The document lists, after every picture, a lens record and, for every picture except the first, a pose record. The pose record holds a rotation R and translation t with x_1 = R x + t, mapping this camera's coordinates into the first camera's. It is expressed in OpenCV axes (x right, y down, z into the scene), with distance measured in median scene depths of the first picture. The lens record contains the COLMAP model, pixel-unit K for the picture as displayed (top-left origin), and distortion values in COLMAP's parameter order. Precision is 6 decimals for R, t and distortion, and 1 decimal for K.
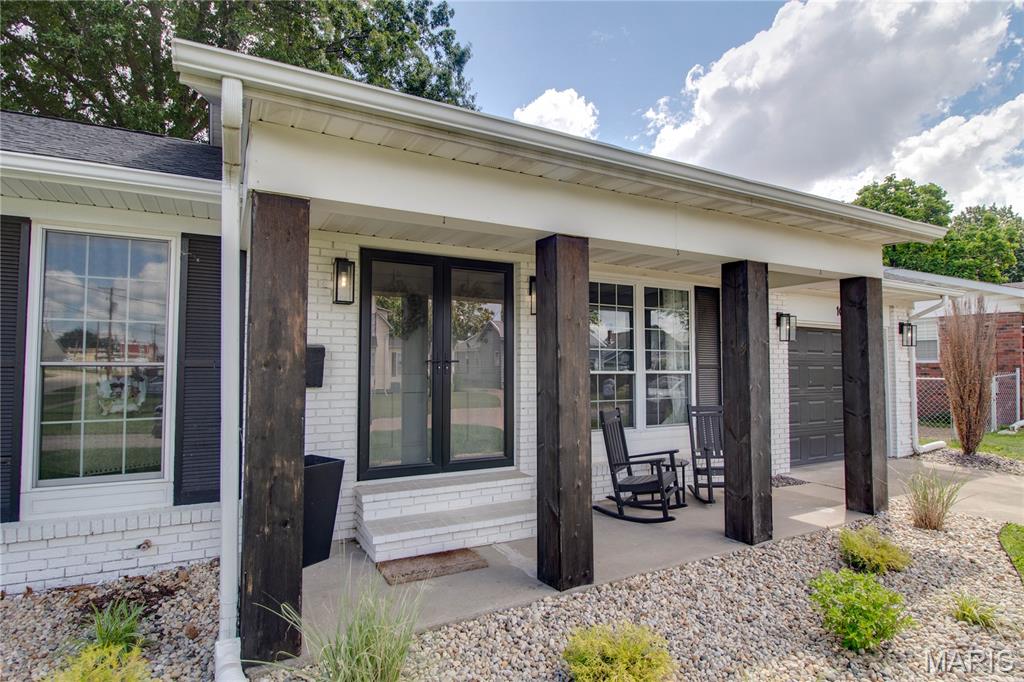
lens RADIAL K [[548.7, 0, 513.1], [0, 548.7, 342.6], [0, 0, 1]] dist [-0.004480, -0.005495]
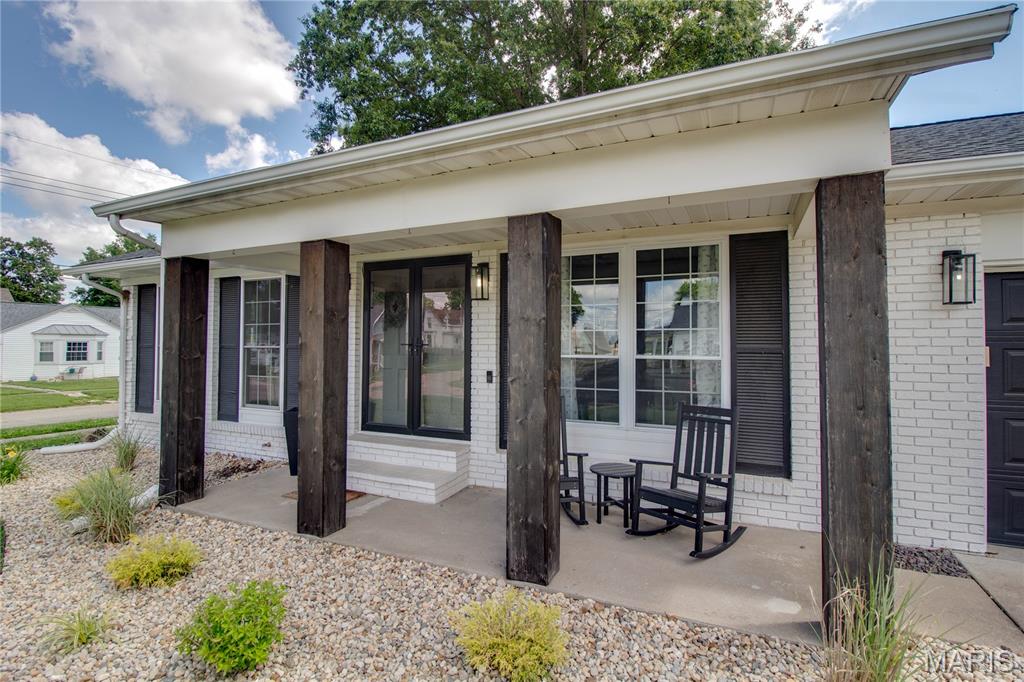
lens RADIAL K [[503.9, 0, 505.6], [0, 503.9, 331.3], [0, 0, 1]] dist [-0.008063, -0.007409]
pose [[0.579285, -0.021590, -0.814839, 0.736127], [0.035933, 0.999354, -0.000933, 0.010102], [0.814333, -0.028740, 0.579686, 0.418960]]
